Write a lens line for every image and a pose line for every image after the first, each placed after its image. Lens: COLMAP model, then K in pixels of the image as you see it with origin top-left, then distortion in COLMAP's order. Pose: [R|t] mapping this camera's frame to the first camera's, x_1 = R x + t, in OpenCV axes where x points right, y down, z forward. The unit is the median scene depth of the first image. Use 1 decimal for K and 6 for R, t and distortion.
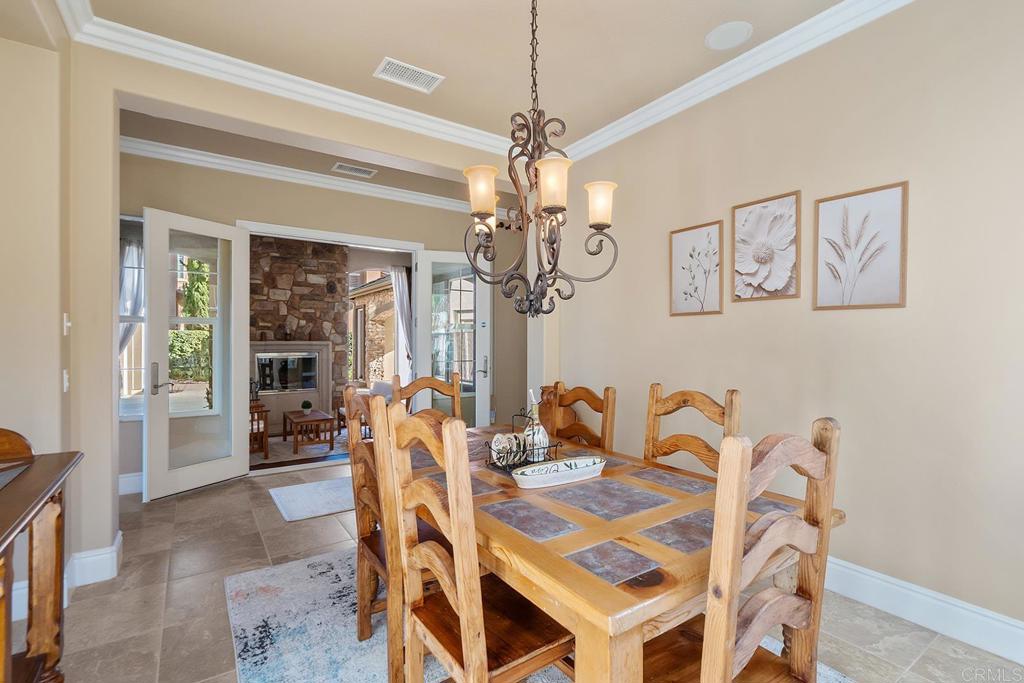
lens RADIAL K [[478.0, 0, 513.4], [0, 478.0, 342.0], [0, 0, 1]] dist [0.000198, -0.000008]
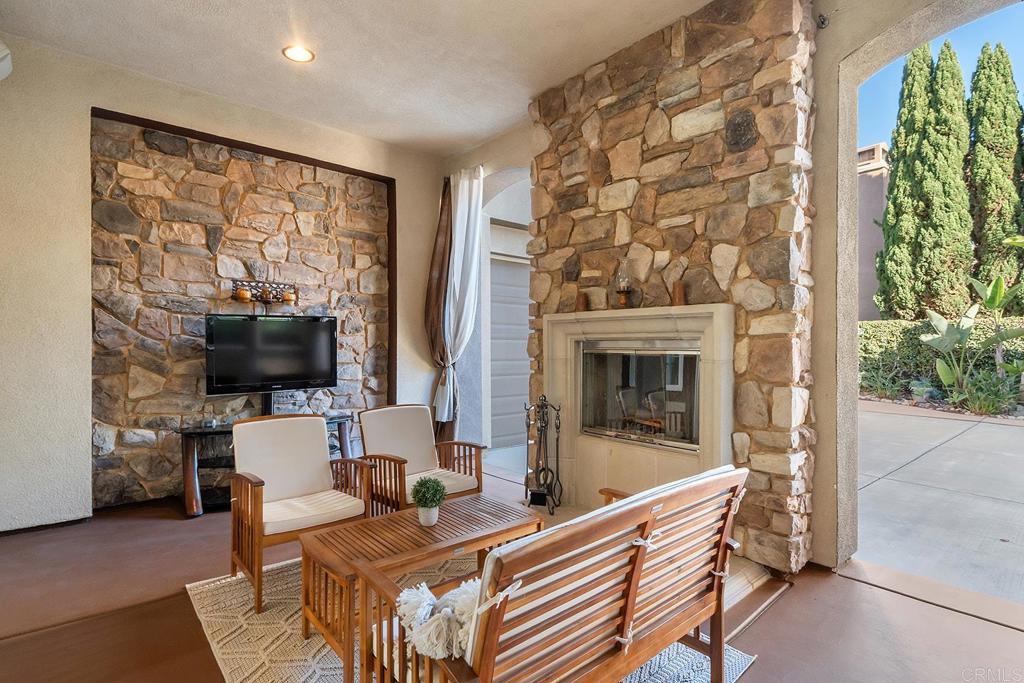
lens RADIAL K [[506.7, 0, 512.7], [0, 506.7, 347.6], [0, 0, 1]] dist [-0.000459, 0.001193]
pose [[0.116186, 0.004347, -0.993218, -0.072365], [-0.004977, 0.999980, 0.003795, 0.026617], [0.993215, 0.004502, 0.116206, 0.836068]]
